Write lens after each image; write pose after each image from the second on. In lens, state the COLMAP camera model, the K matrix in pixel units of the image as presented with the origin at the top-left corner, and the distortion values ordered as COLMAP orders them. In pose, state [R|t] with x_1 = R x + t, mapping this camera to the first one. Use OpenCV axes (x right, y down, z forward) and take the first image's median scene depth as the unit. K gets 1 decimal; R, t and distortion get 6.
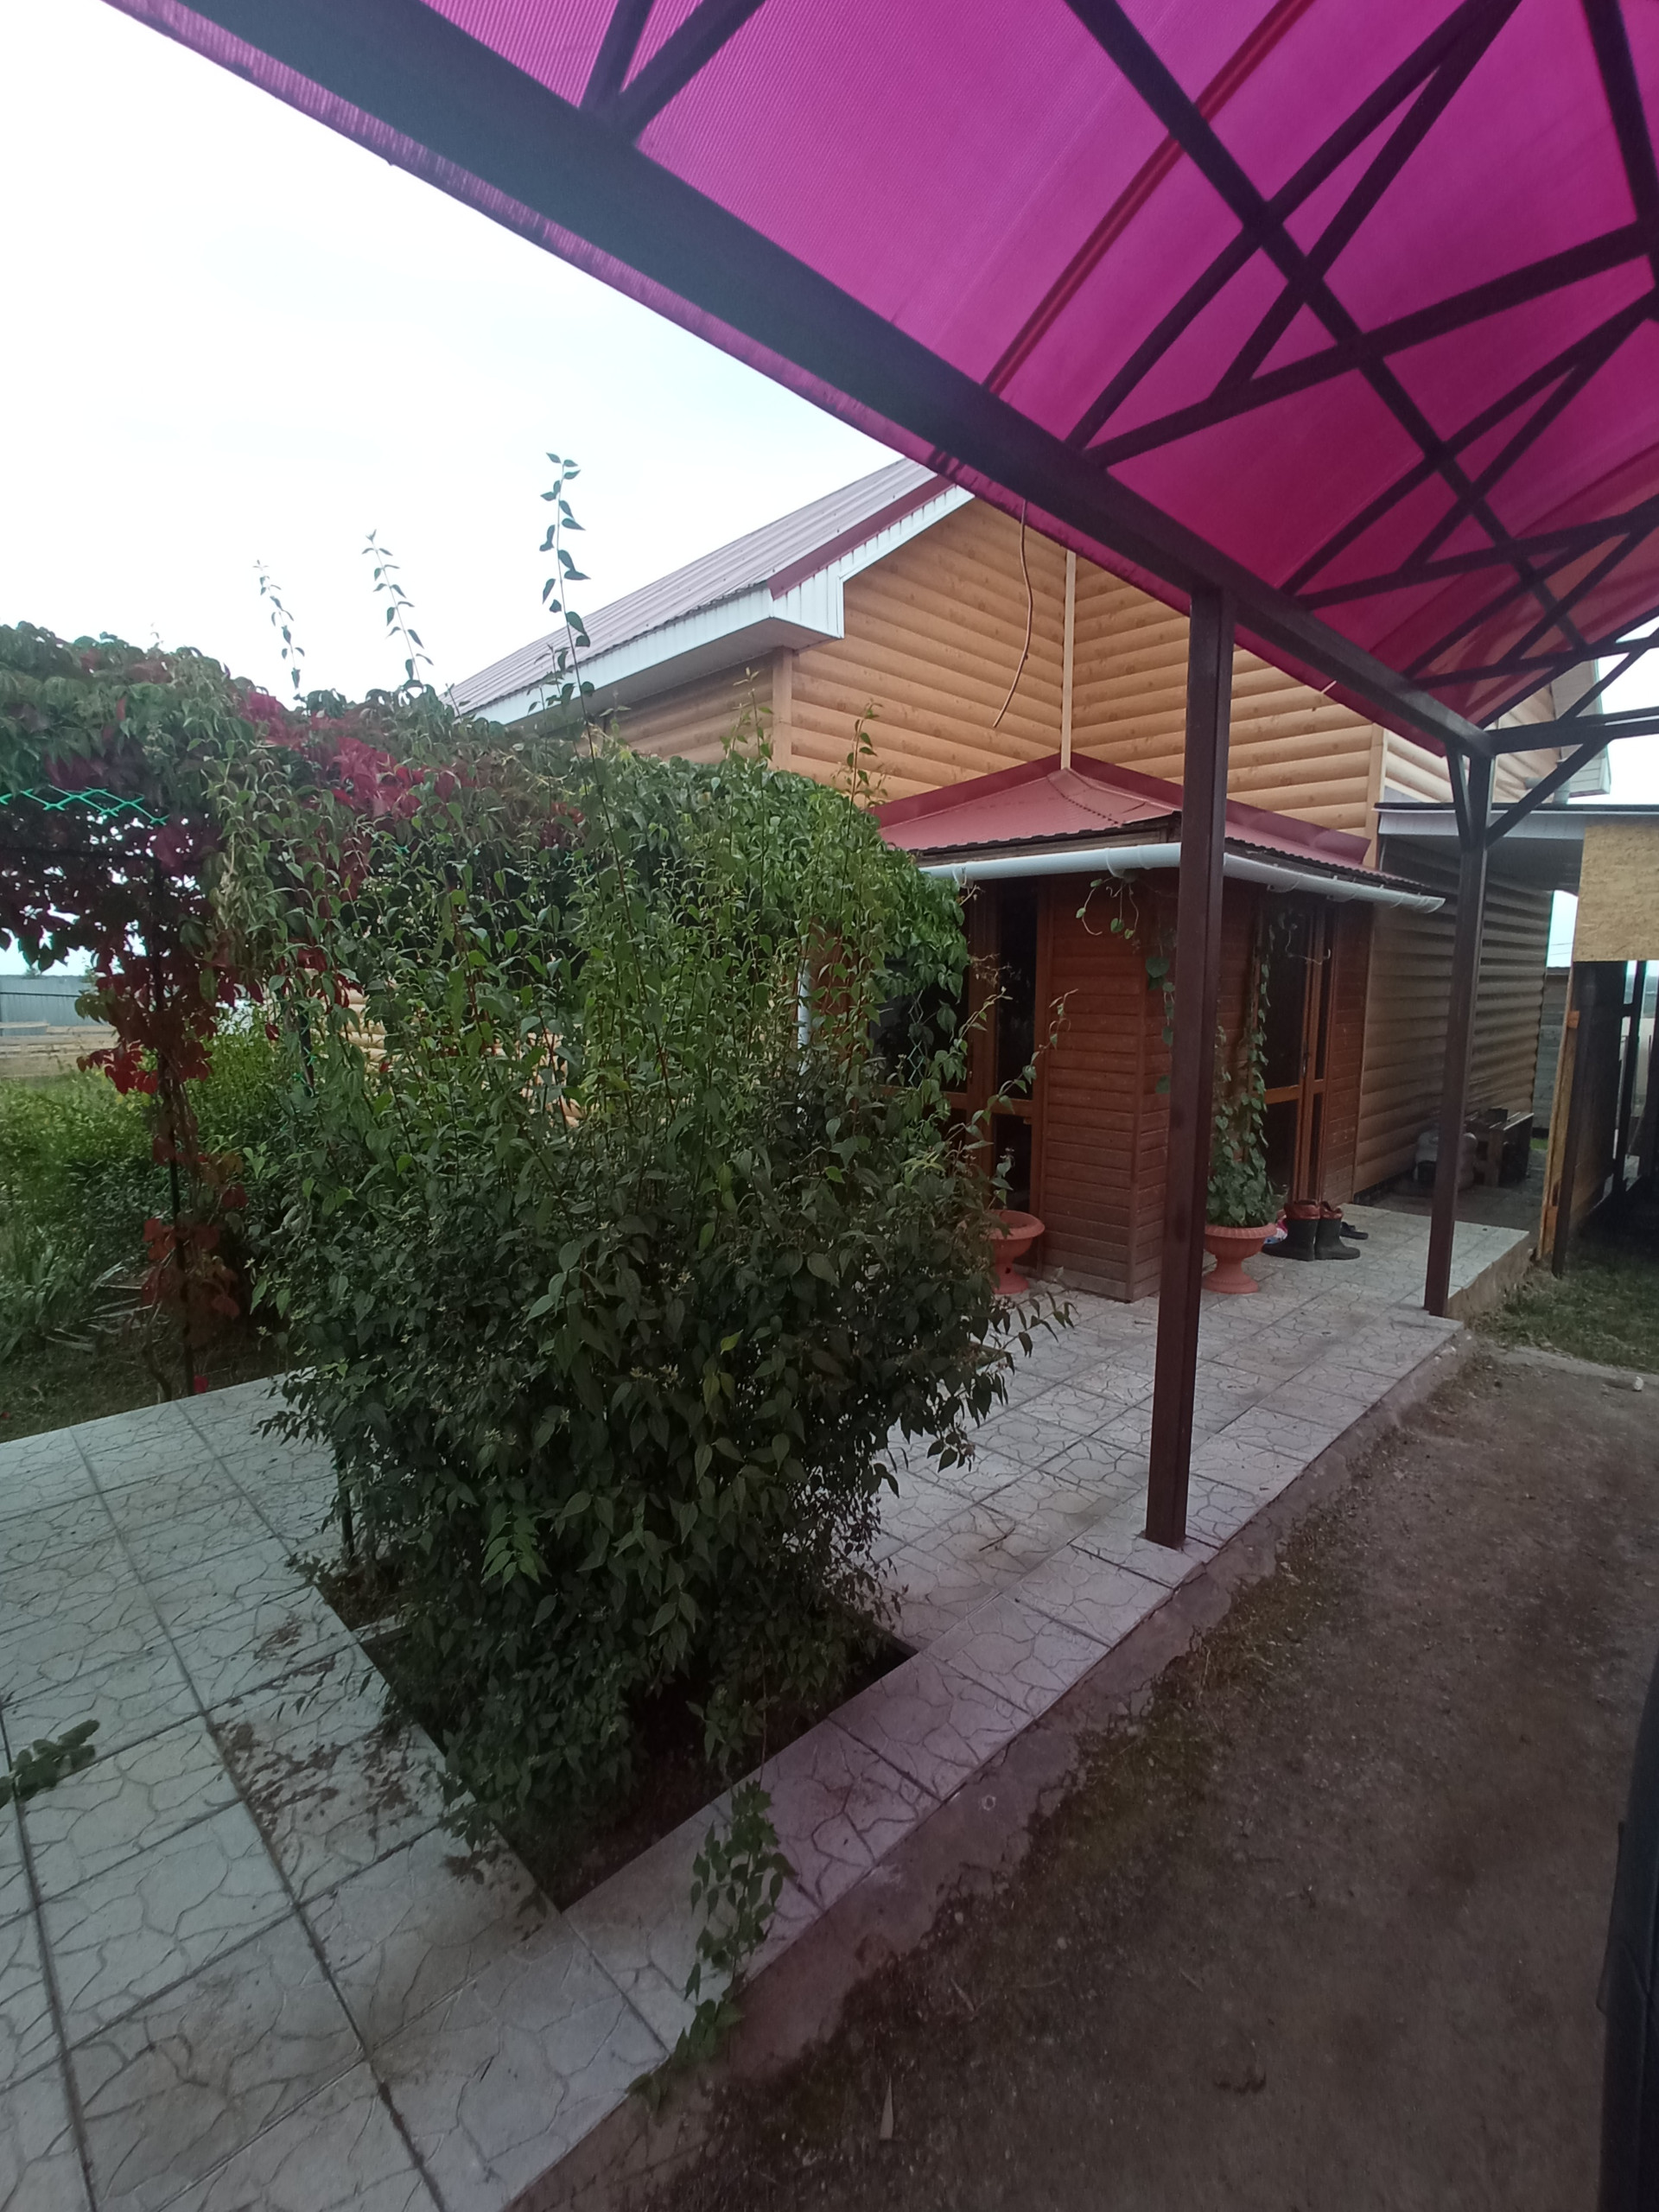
lens RADIAL K [[987.5, 0, 821.2], [0, 987.5, 1090.5], [0, 0, 1]] dist [-0.013193, 0.010954]
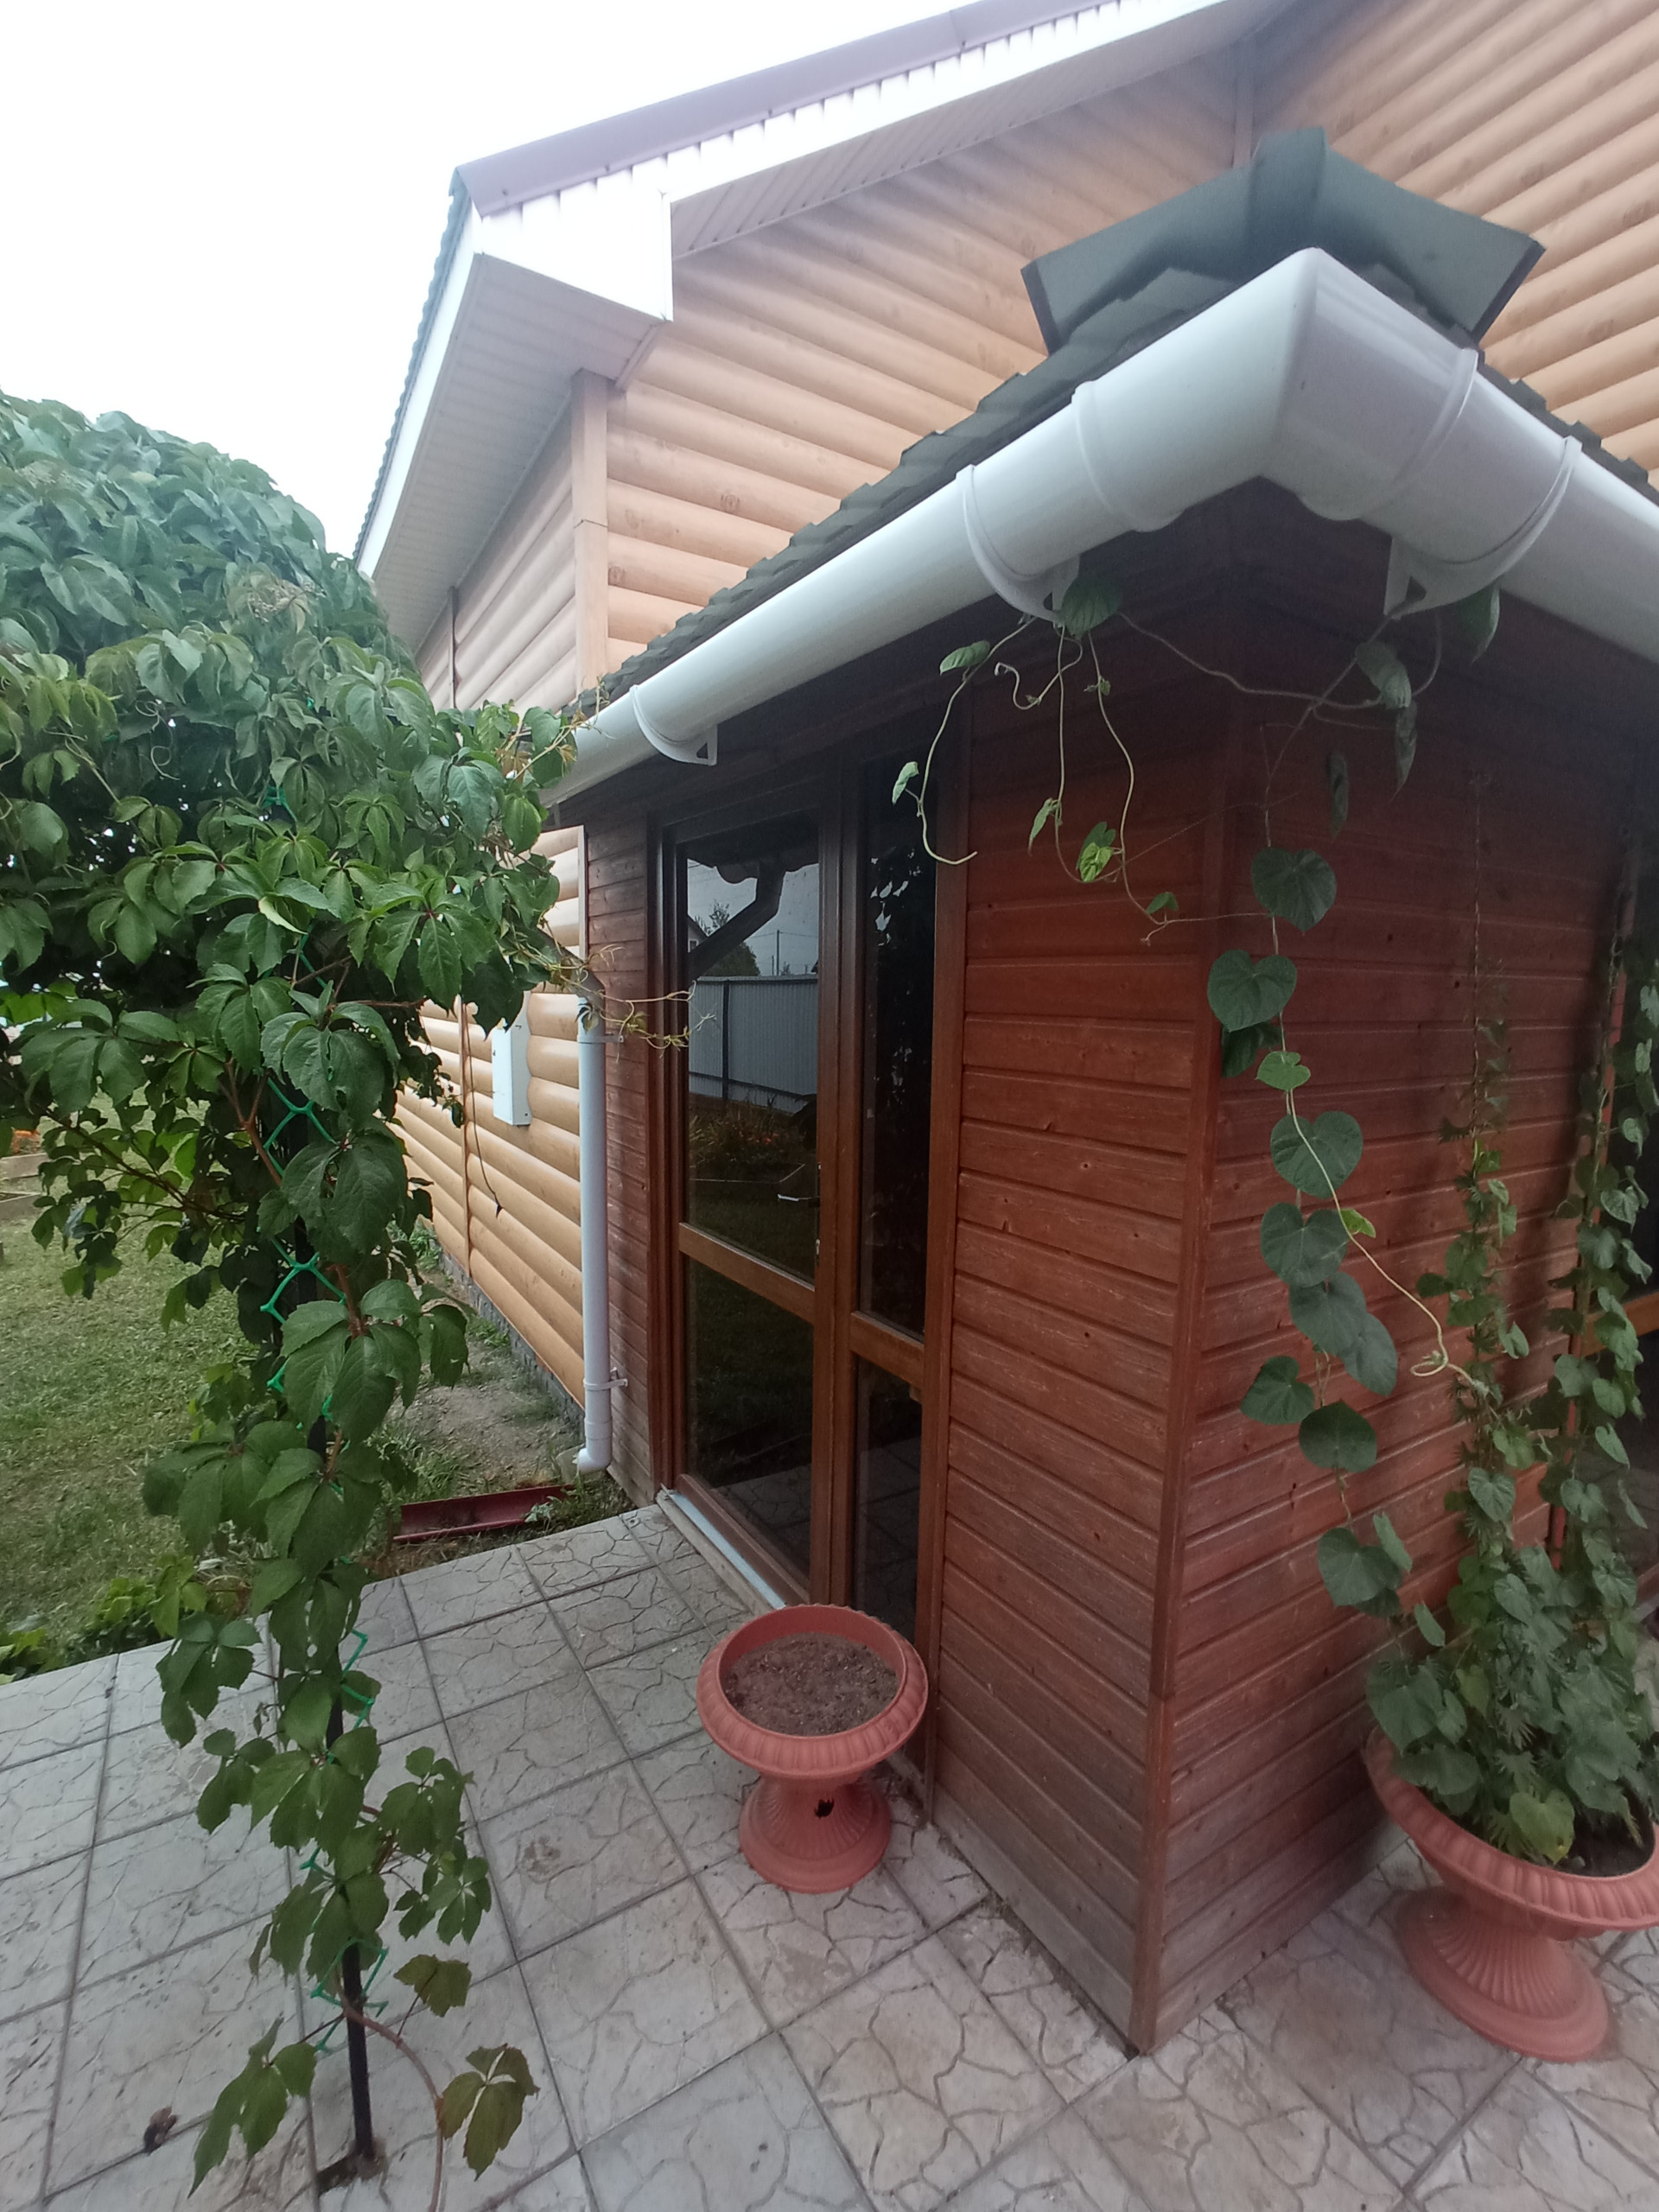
lens RADIAL K [[987.5, 0, 810.9], [0, 987.5, 1107.0], [0, 0, 1]] dist [-0.013193, 0.010954]
pose [[0.974275, 0.038941, -0.221972, 0.388288], [-0.039832, 0.999206, 0.000464, -0.121941], [0.221814, 0.008389, 0.975053, 0.964250]]
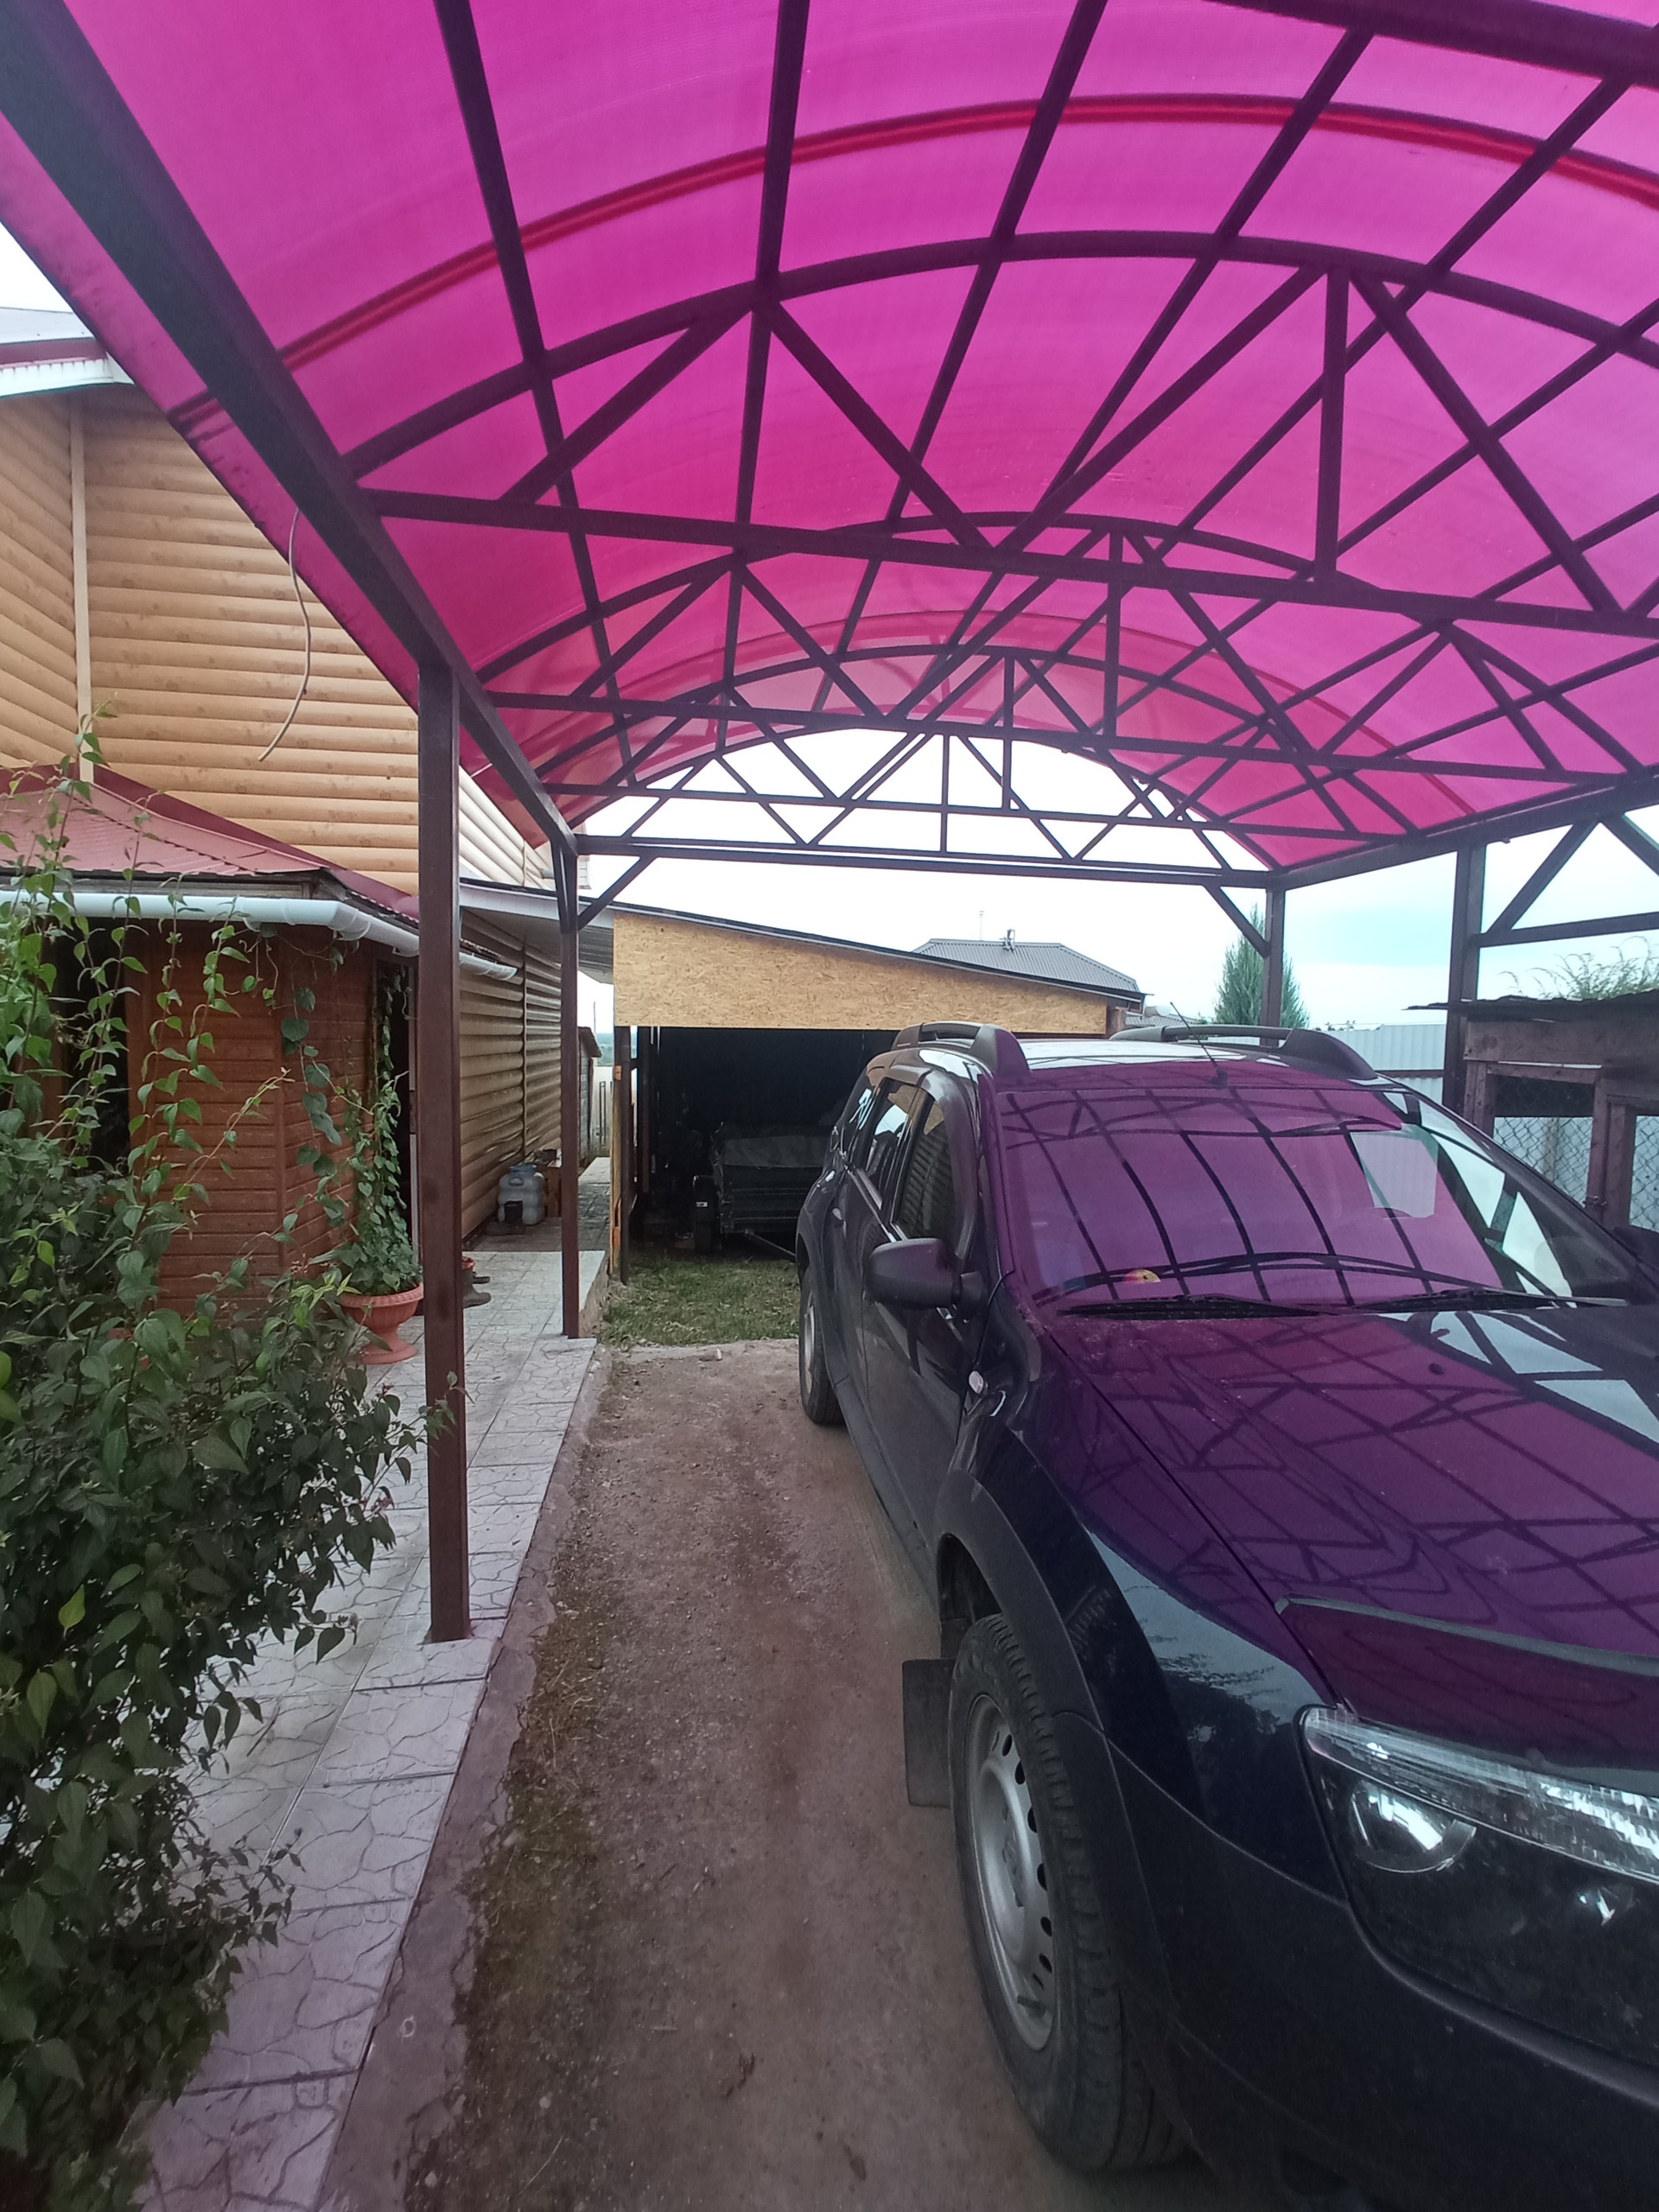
lens RADIAL K [[987.5, 0, 821.9], [0, 987.5, 1103.7], [0, 0, 1]] dist [-0.013193, 0.010954]
pose [[0.609017, -0.042892, 0.791997, -0.126247], [0.075682, 0.997123, -0.004195, -0.021220], [-0.789538, 0.062495, 0.610511, 0.072651]]
